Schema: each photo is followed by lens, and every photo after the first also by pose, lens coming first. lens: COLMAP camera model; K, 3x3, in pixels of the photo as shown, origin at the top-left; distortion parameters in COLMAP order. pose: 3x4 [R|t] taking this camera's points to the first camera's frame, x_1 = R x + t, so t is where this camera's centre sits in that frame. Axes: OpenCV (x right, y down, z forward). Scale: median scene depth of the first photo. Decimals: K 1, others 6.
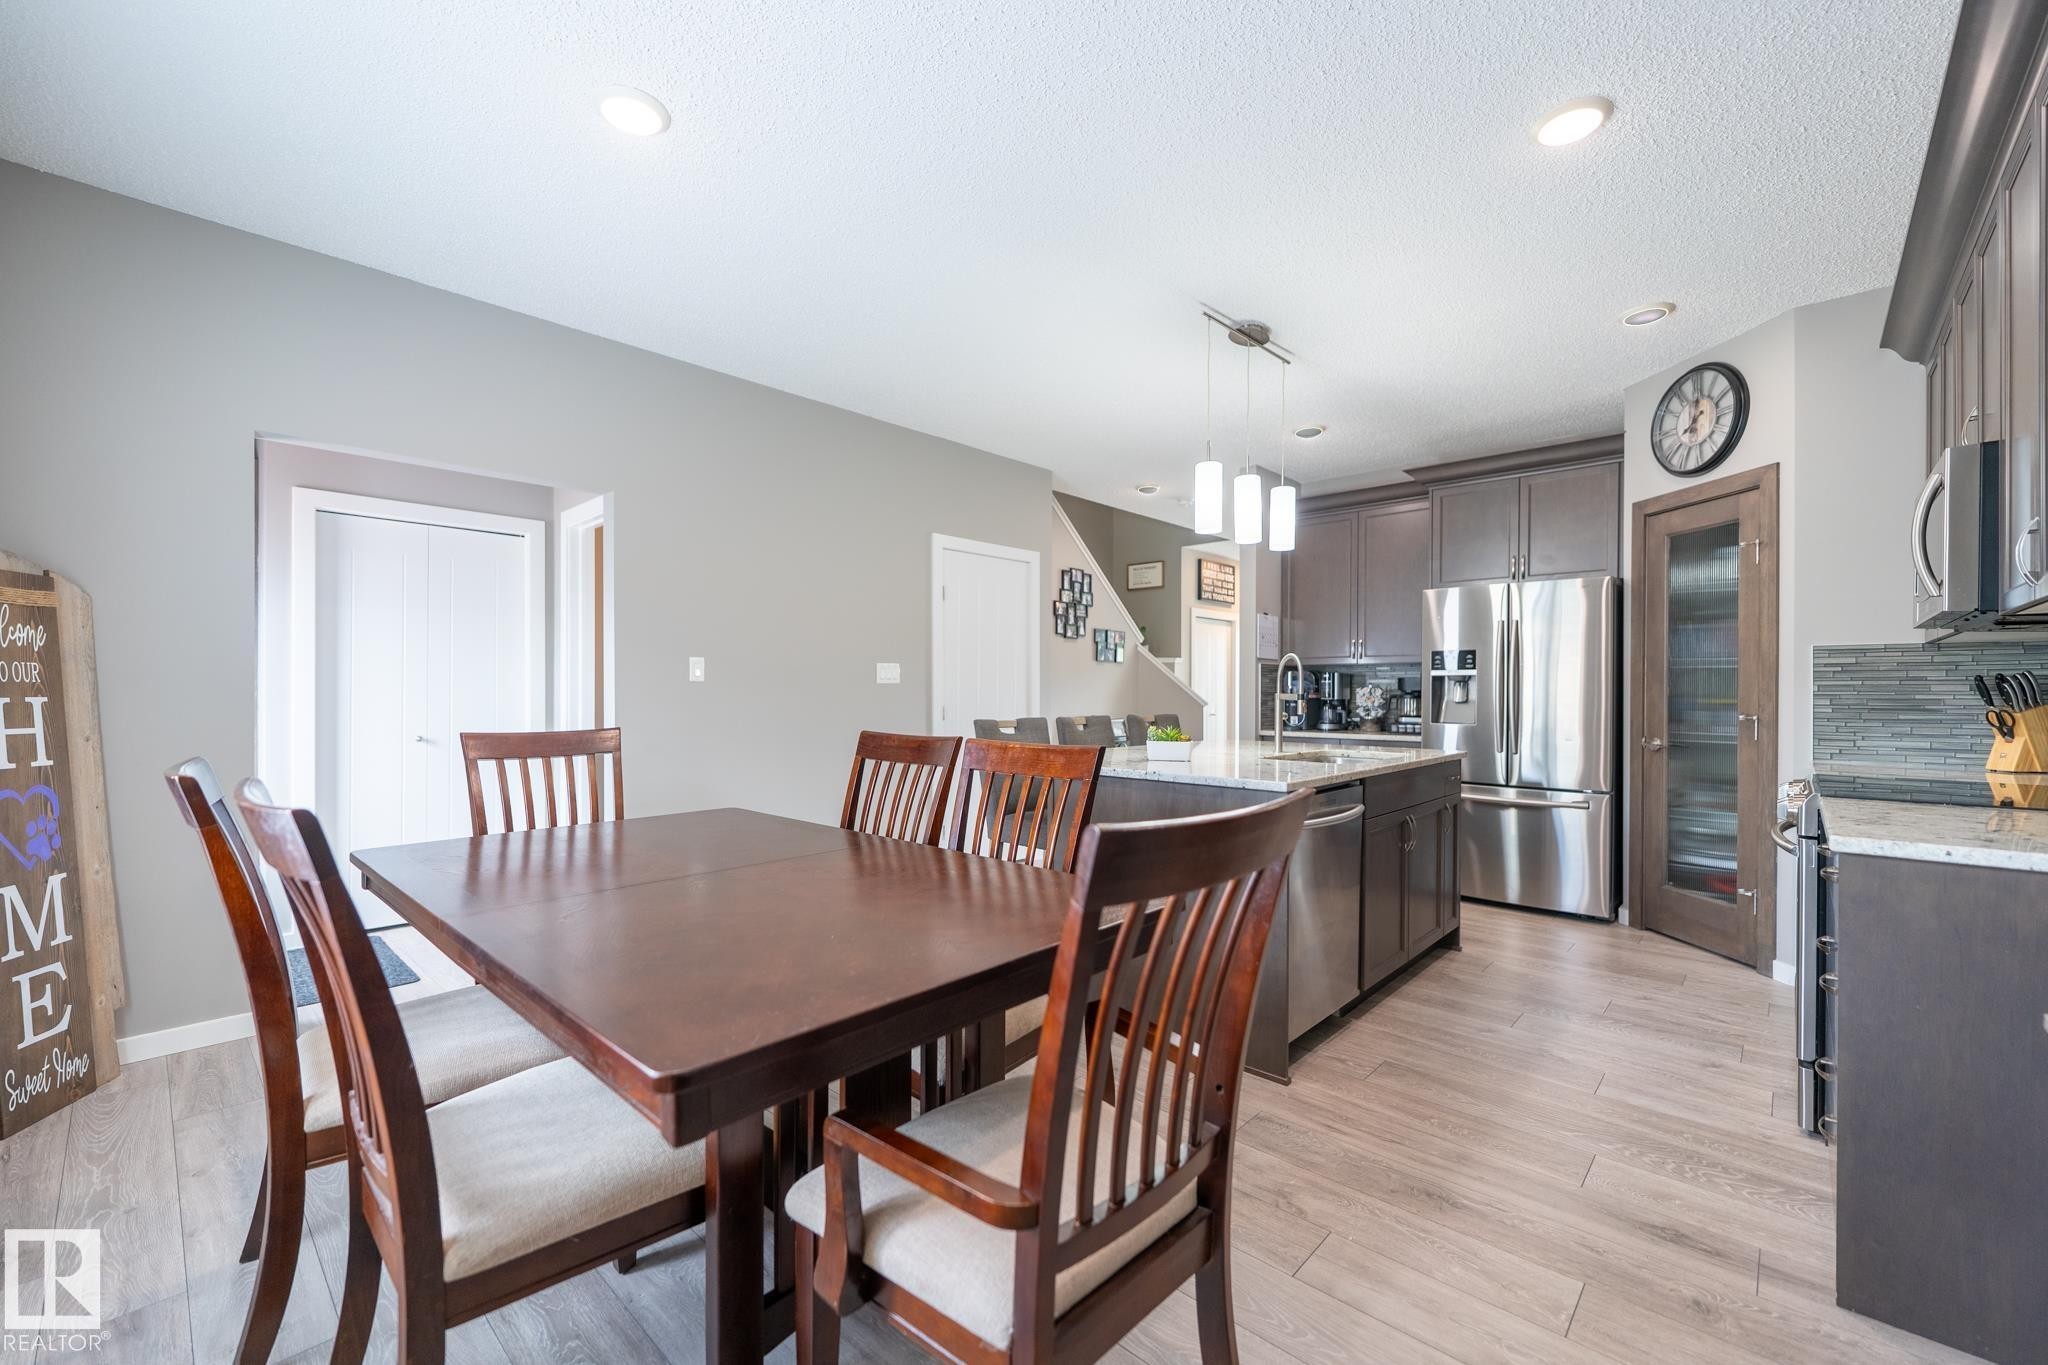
lens RADIAL K [[828.4, 0, 1011.9], [0, 828.4, 695.4], [0, 0, 1]] dist [0.000174, -0.000640]
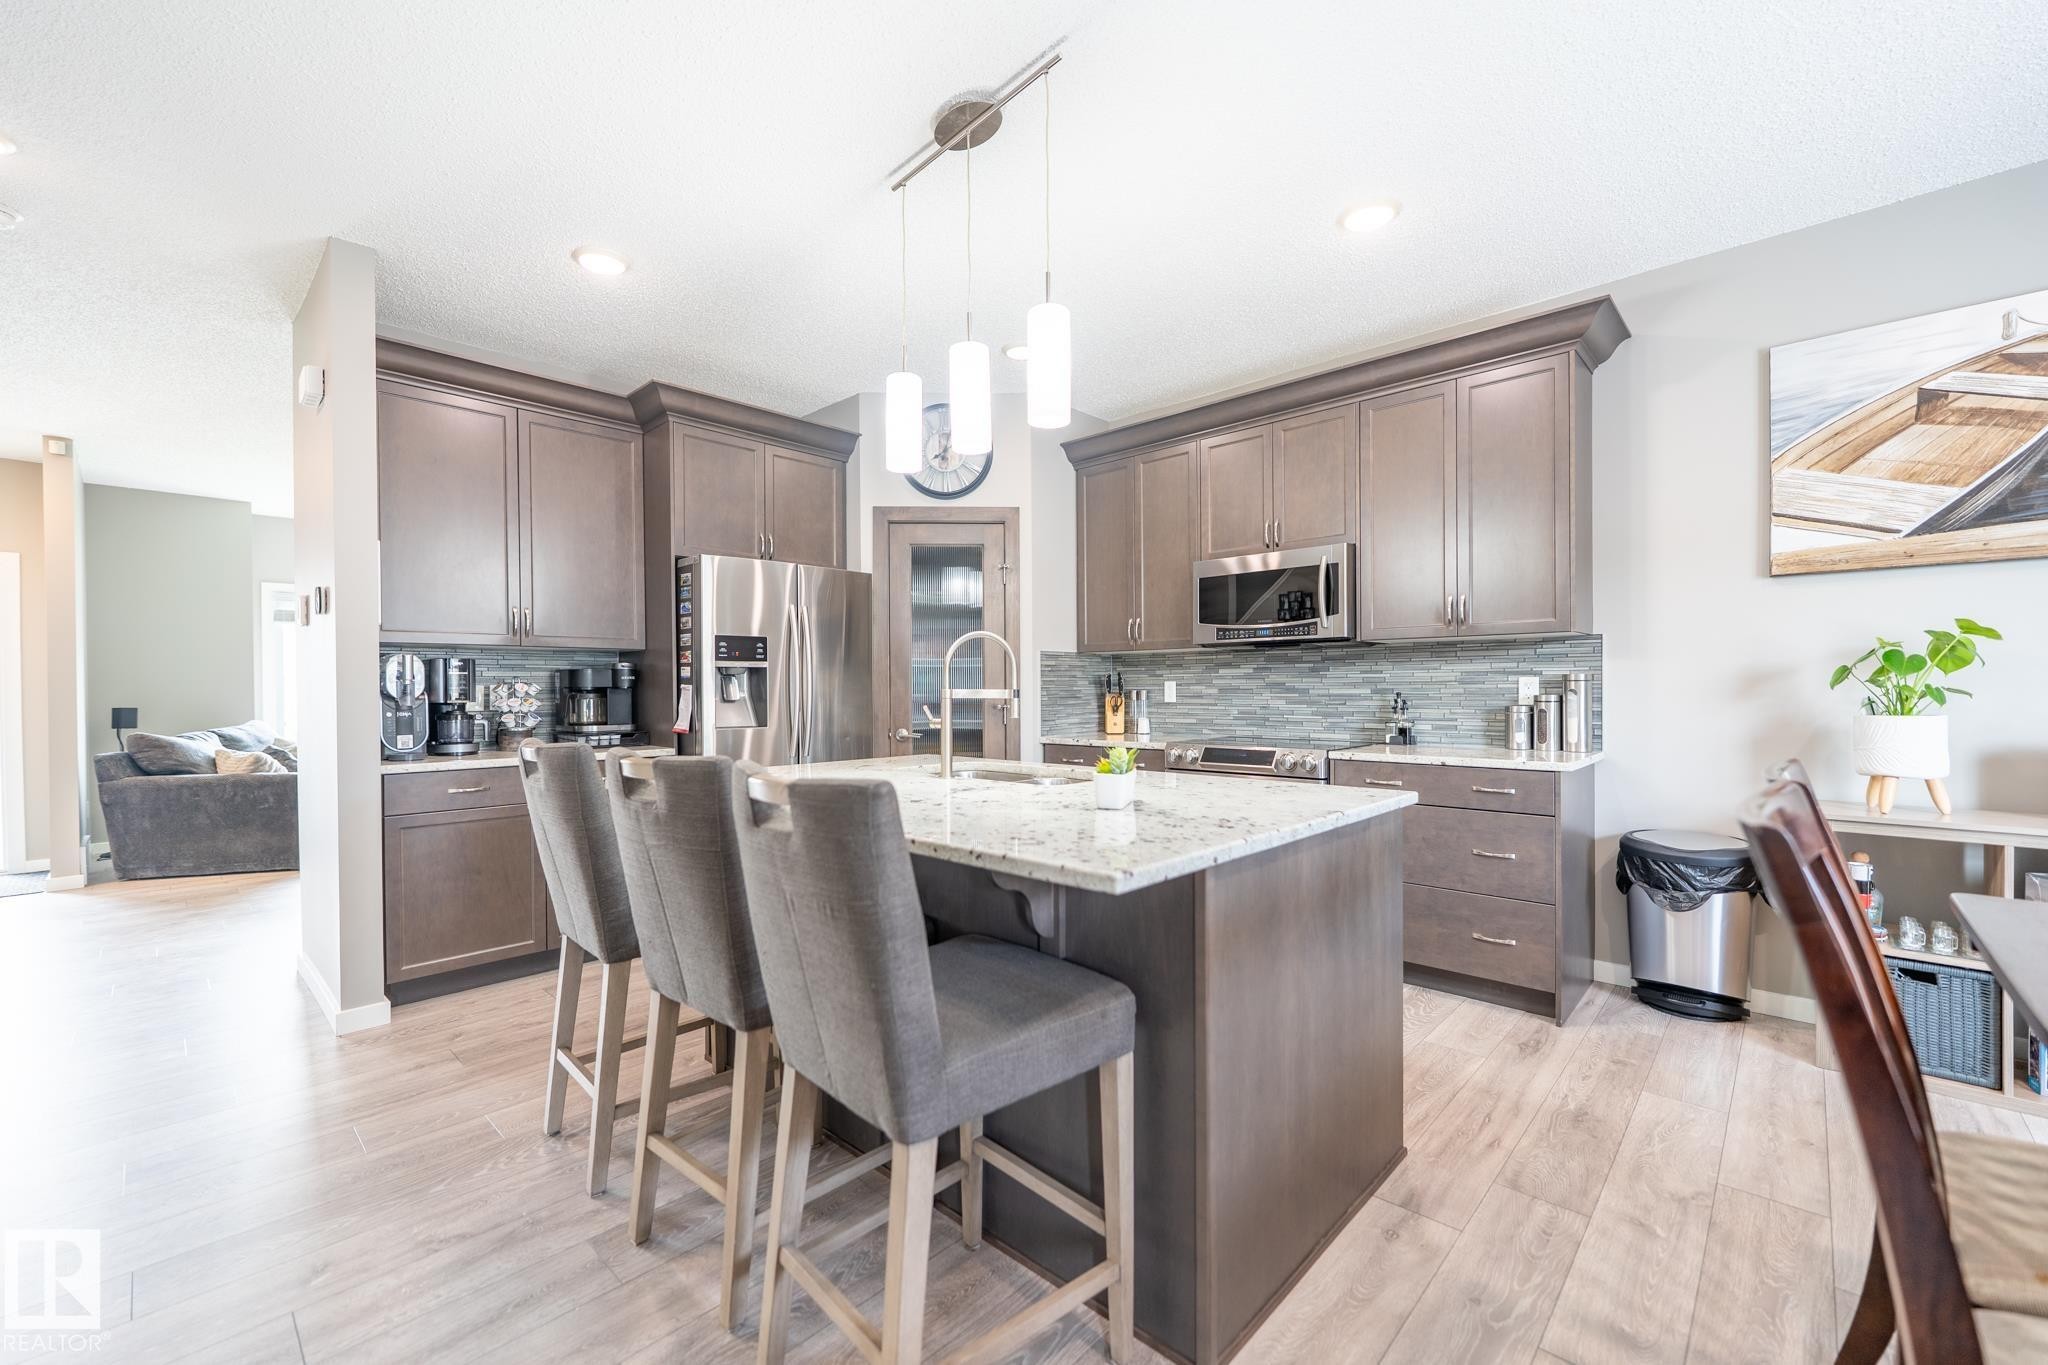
lens RADIAL K [[828.4, 0, 1017.1], [0, 828.4, 689.8], [0, 0, 1]] dist [0.000174, -0.000640]
pose [[0.003422, -0.004331, 0.999985, -0.315732], [0.012394, 0.999914, 0.004288, -0.003605], [-0.999917, 0.012379, 0.003475, 0.869131]]
